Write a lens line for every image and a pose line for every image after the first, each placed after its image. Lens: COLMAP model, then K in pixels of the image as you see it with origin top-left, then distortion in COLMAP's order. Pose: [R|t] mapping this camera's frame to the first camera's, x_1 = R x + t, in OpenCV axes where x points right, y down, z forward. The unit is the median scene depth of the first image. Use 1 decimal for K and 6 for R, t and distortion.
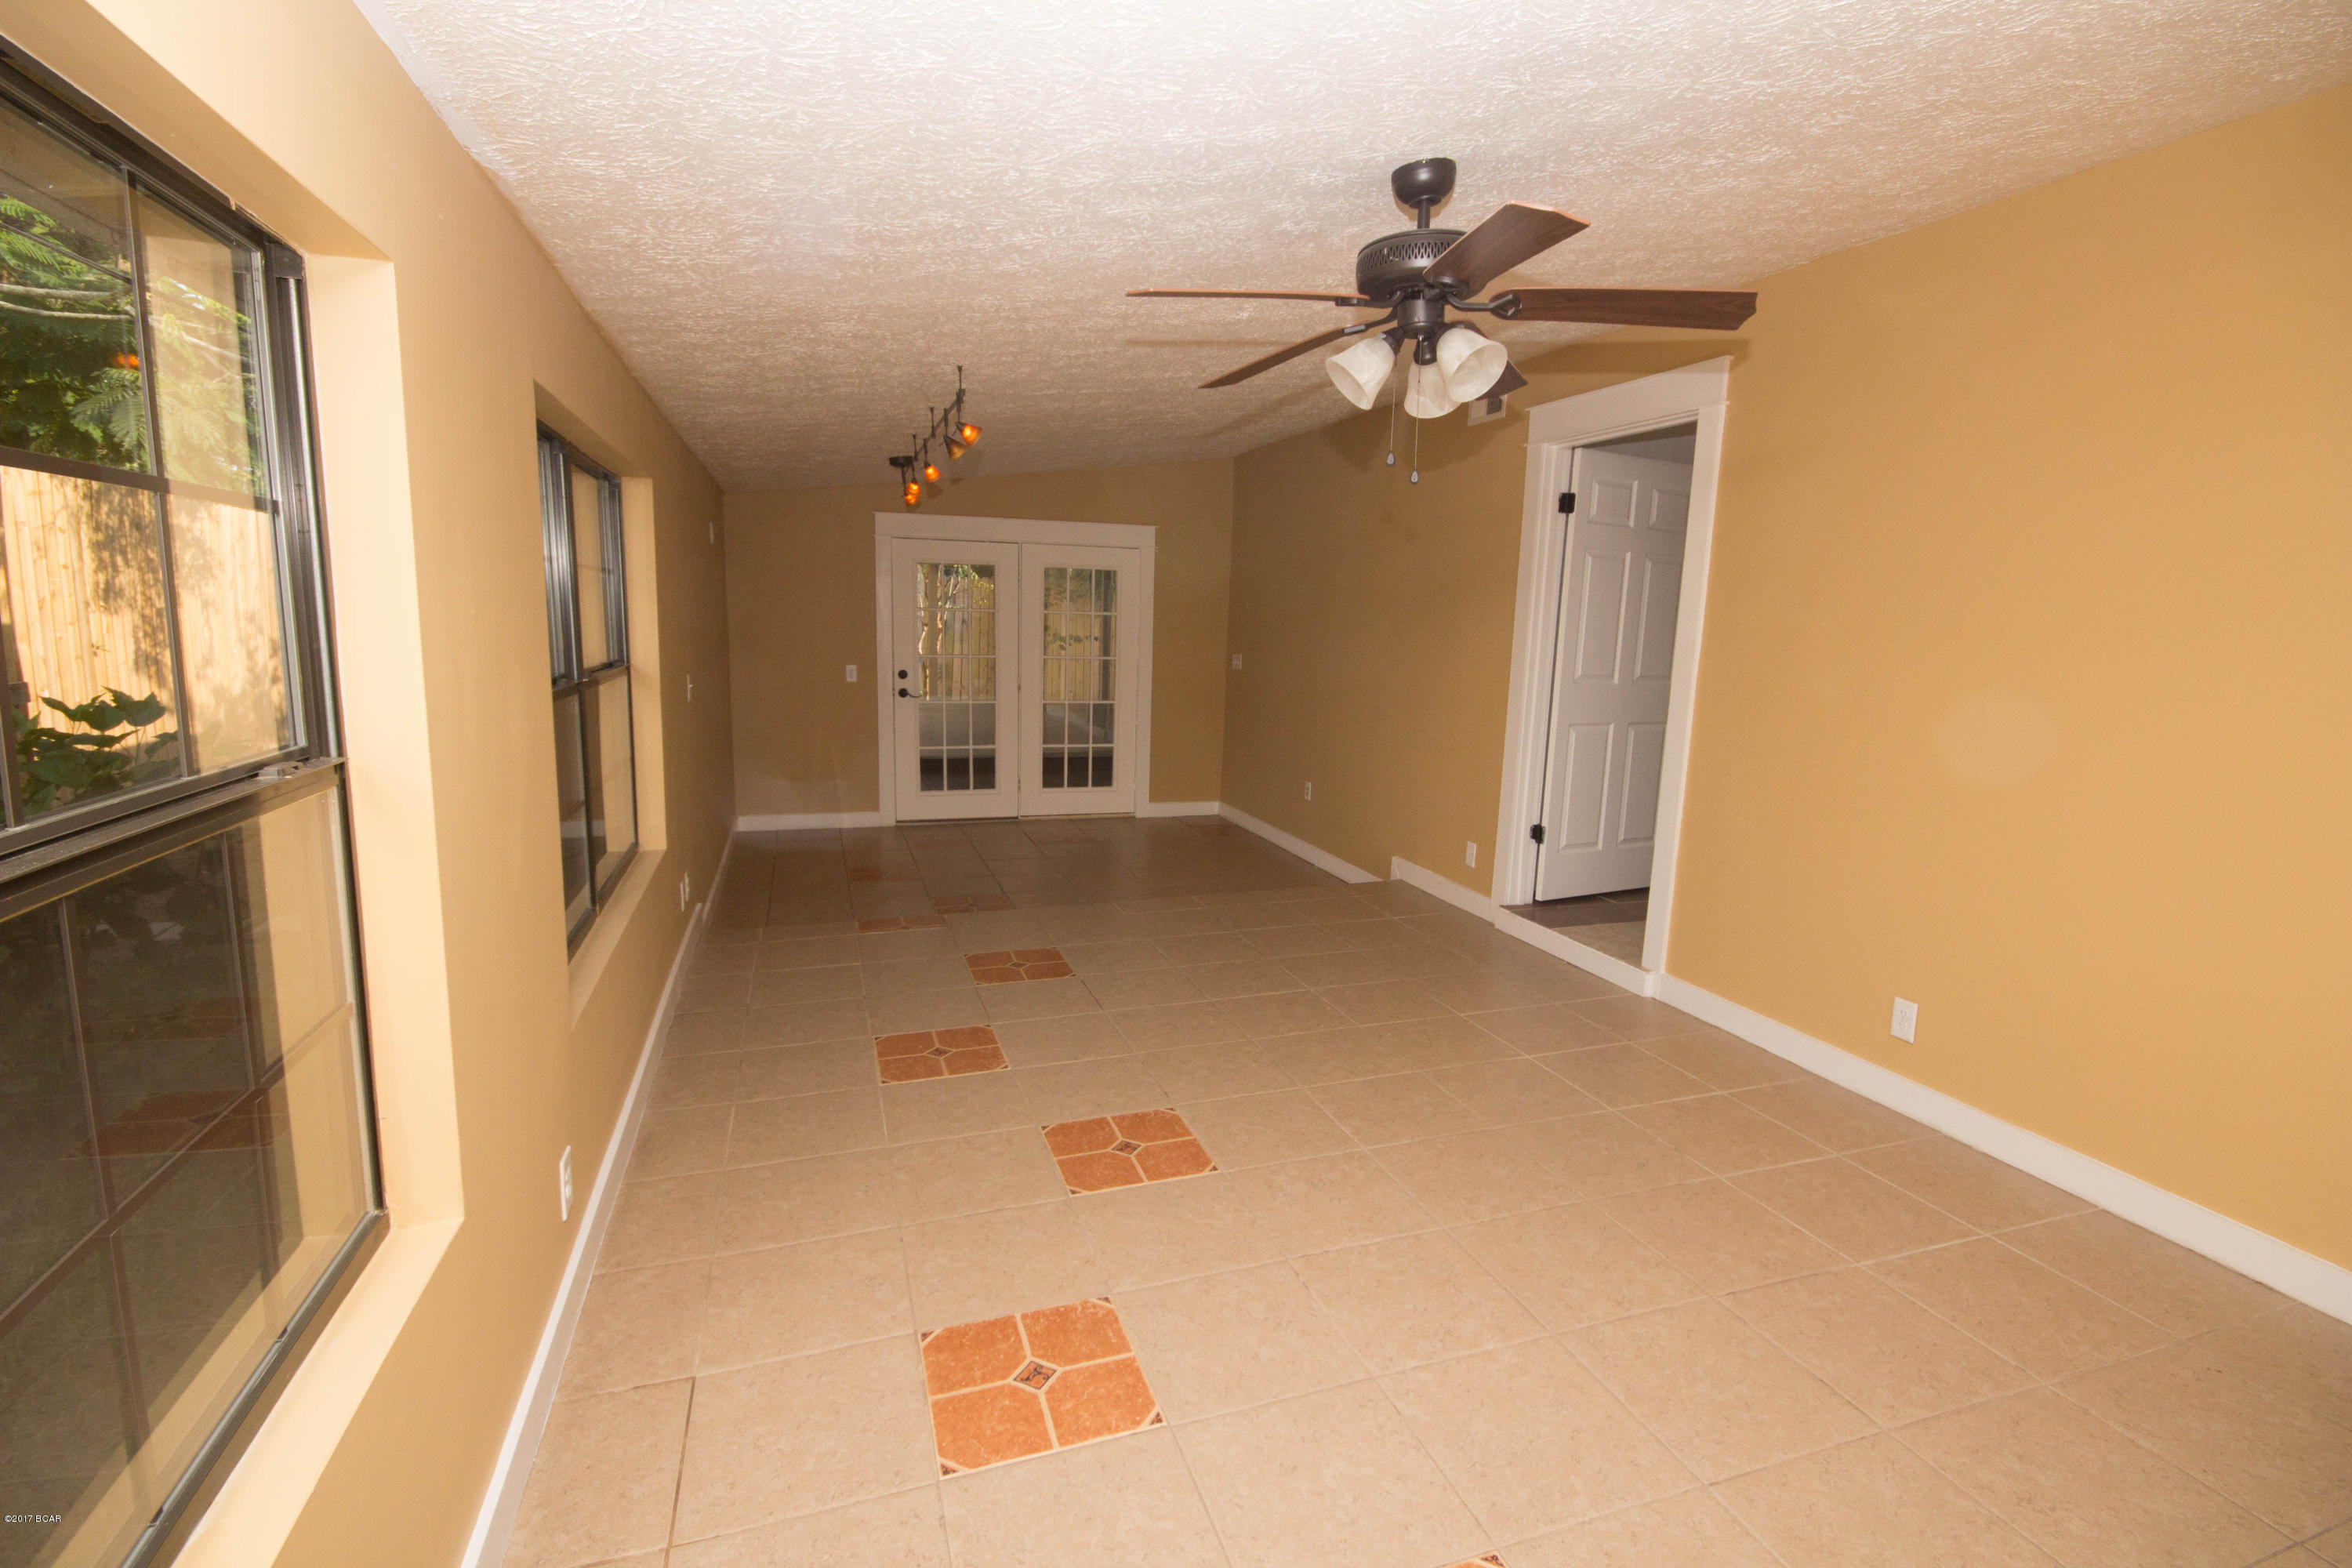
lens RADIAL K [[1124.6, 0, 1176.0], [0, 1124.6, 784.0], [0, 0, 1]] dist [0.003070, 0.000045]
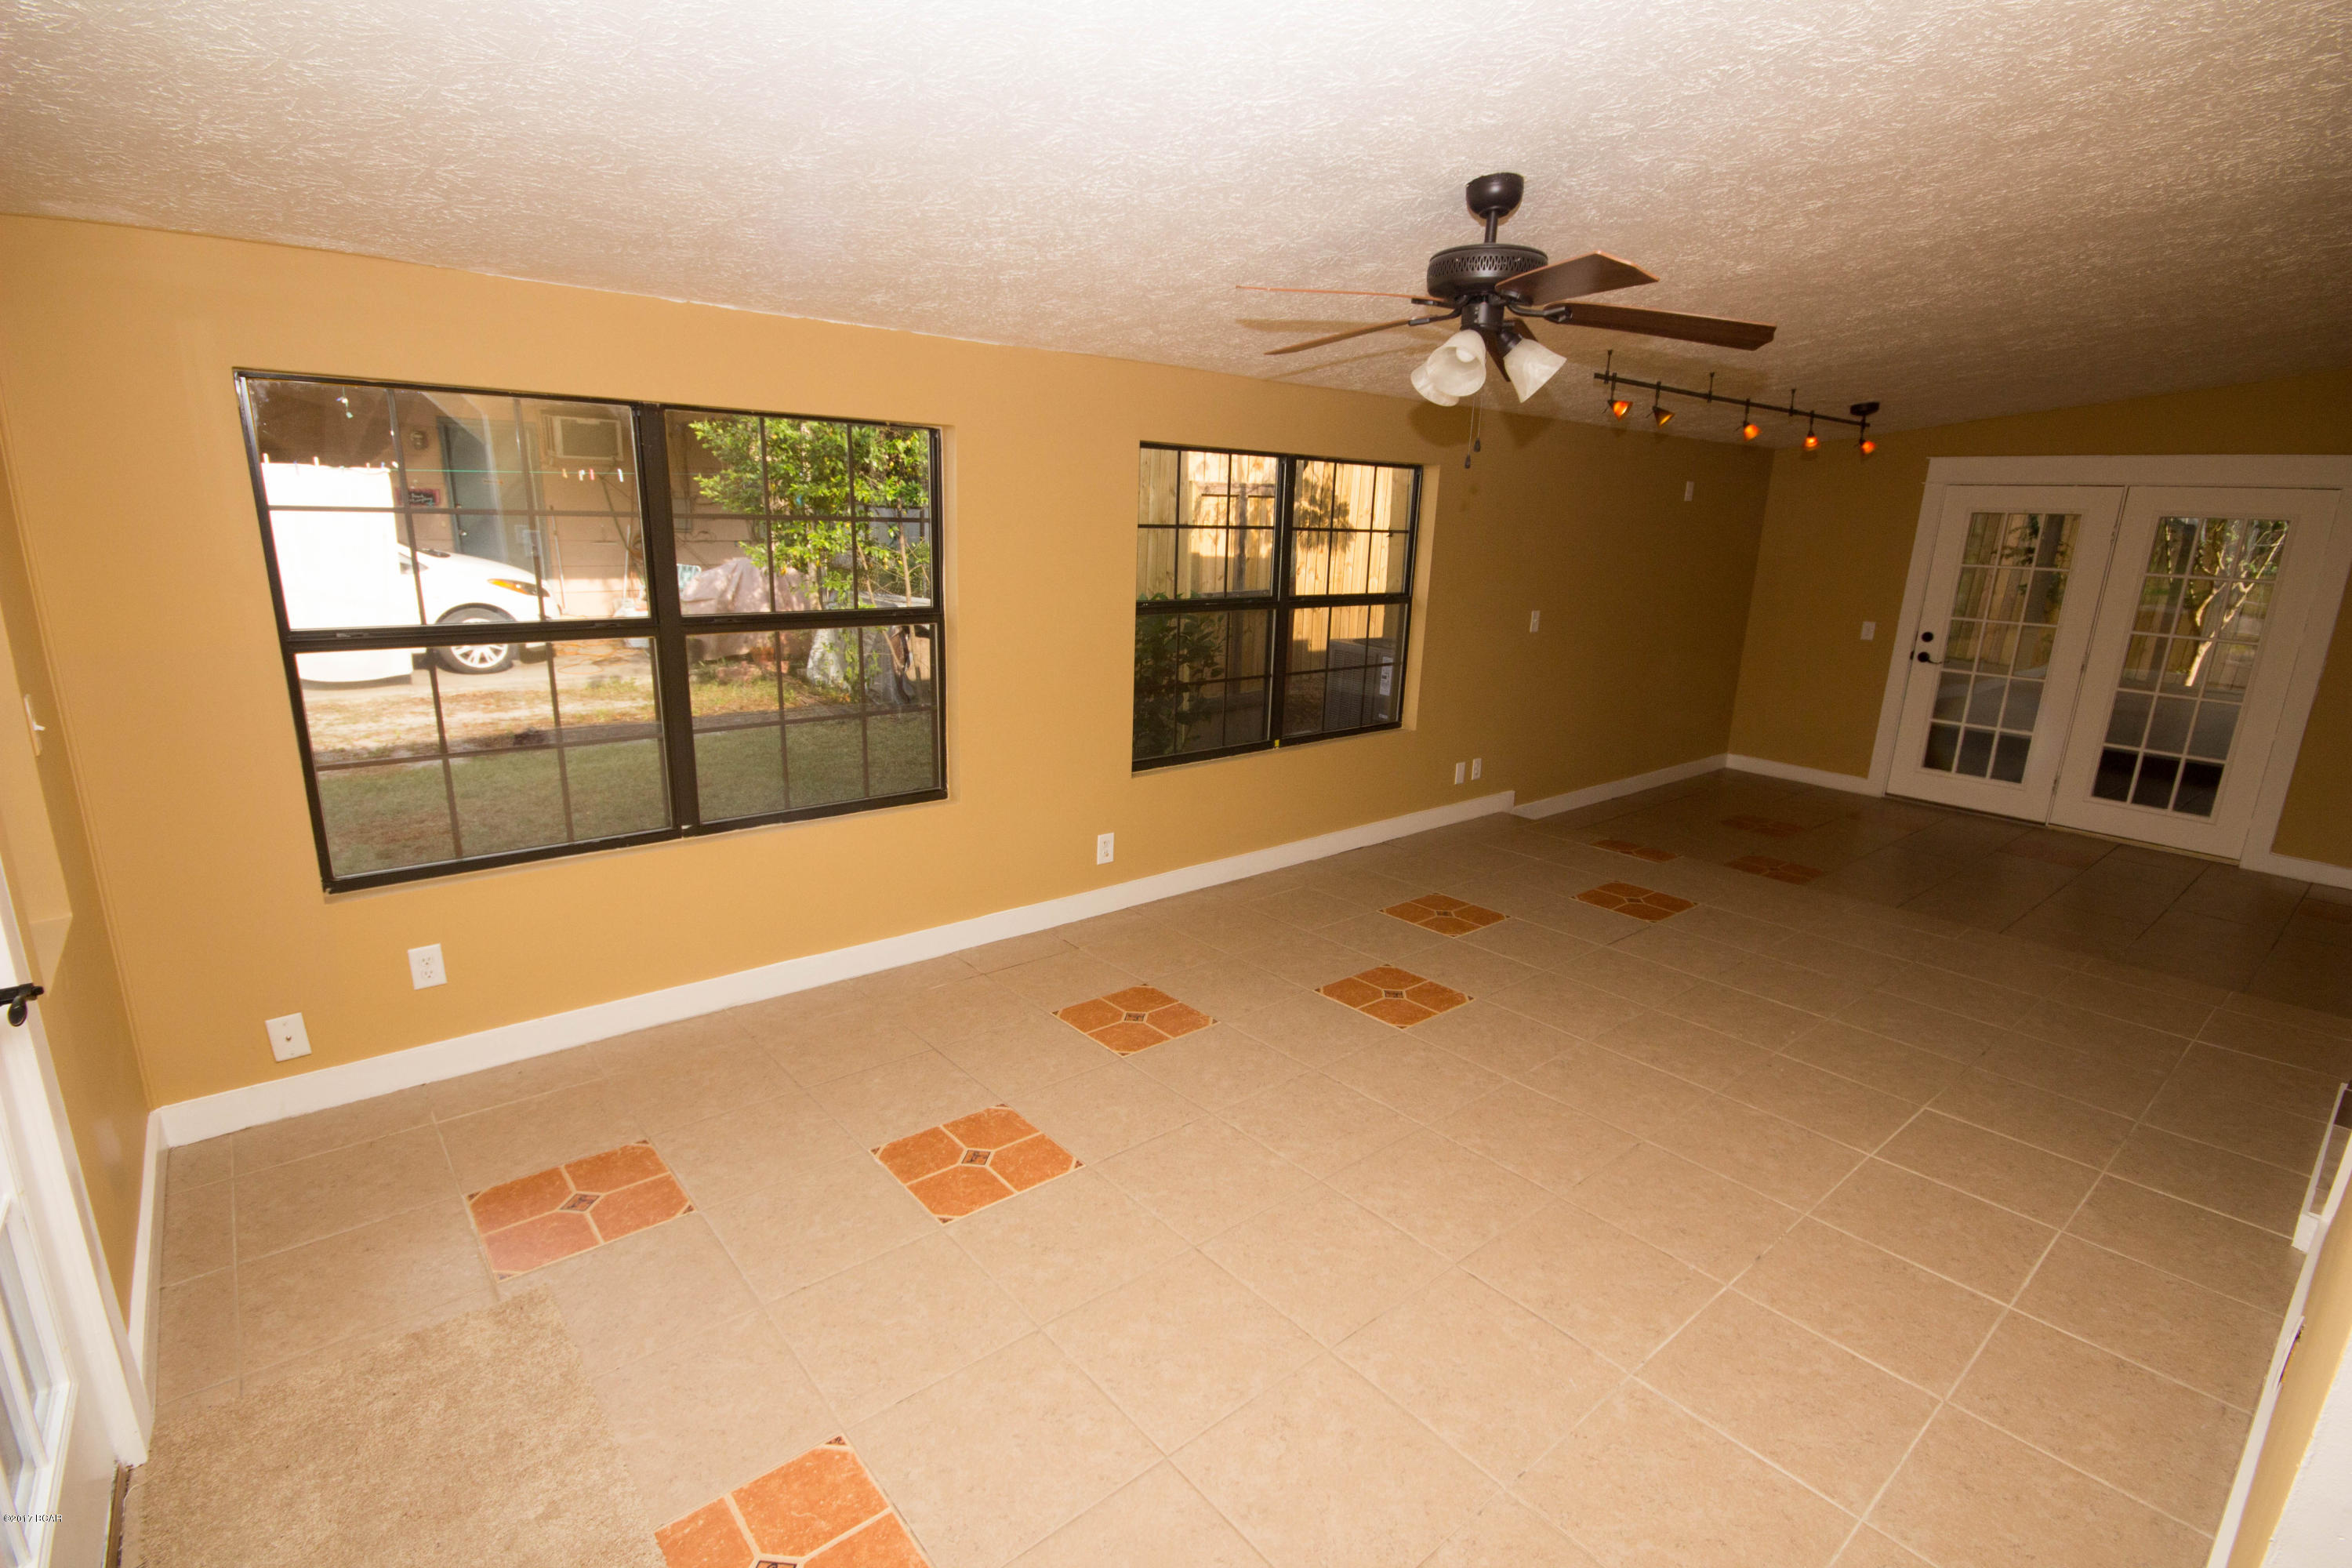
lens RADIAL K [[1094.0, 0, 1176.0], [0, 1094.0, 784.0], [0, 0, 1]] dist [0.009473, -0.011093]
pose [[0.362720, 0.214149, -0.906959, 0.618698], [-0.161608, 0.972947, 0.165098, -0.049501], [0.917778, 0.086688, 0.387515, 0.175471]]
